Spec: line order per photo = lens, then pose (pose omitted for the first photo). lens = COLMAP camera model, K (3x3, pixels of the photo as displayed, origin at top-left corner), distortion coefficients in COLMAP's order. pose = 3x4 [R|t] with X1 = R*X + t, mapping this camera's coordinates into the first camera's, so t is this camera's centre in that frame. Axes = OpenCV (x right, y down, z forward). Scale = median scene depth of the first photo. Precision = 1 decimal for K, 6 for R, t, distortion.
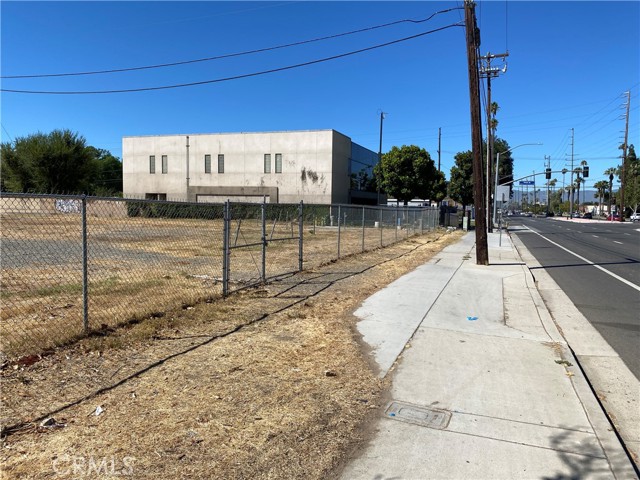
lens RADIAL K [[488.4, 0, 334.8], [0, 488.4, 244.2], [0, 0, 1]] dist [0.013848, -0.019493]
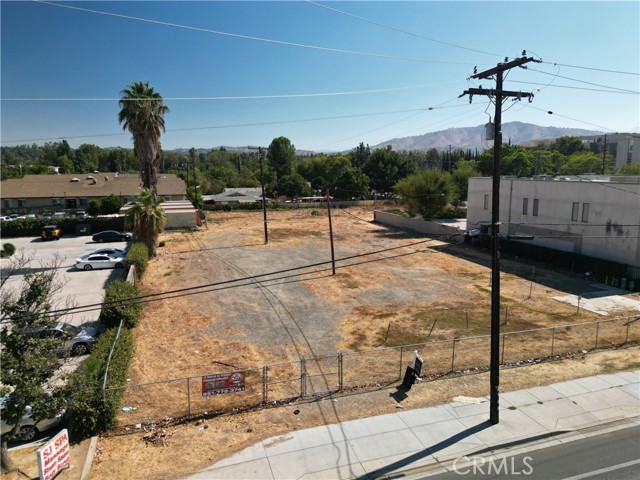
lens RADIAL K [[449.4, 0, 323.1], [0, 449.4, 240.8], [0, 0, 1]] dist [0.041251, -0.025238]
pose [[0.614952, 0.107824, -0.781158, 0.284283], [-0.045912, 0.993823, 0.101034, -0.168975], [0.787227, -0.026266, 0.616104, -0.023791]]
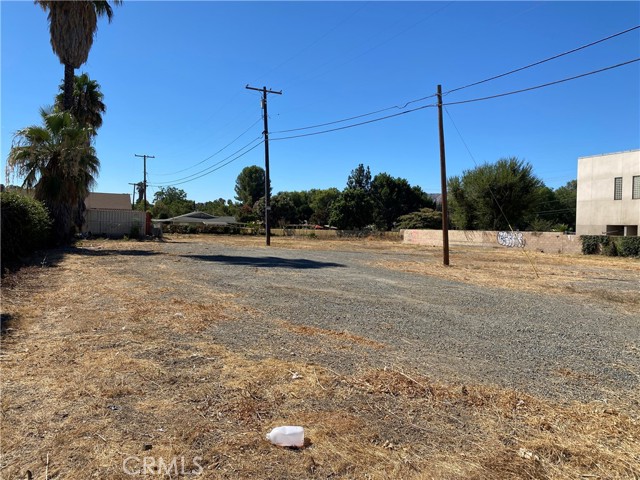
lens RADIAL K [[488.4, 0, 326.9], [0, 488.4, 228.4], [0, 0, 1]] dist [0.013848, -0.019493]
pose [[0.681490, -0.000291, -0.731828, -0.123864], [-0.075011, 0.994705, -0.070247, -0.010412], [0.727973, 0.102768, 0.677860, 0.148013]]
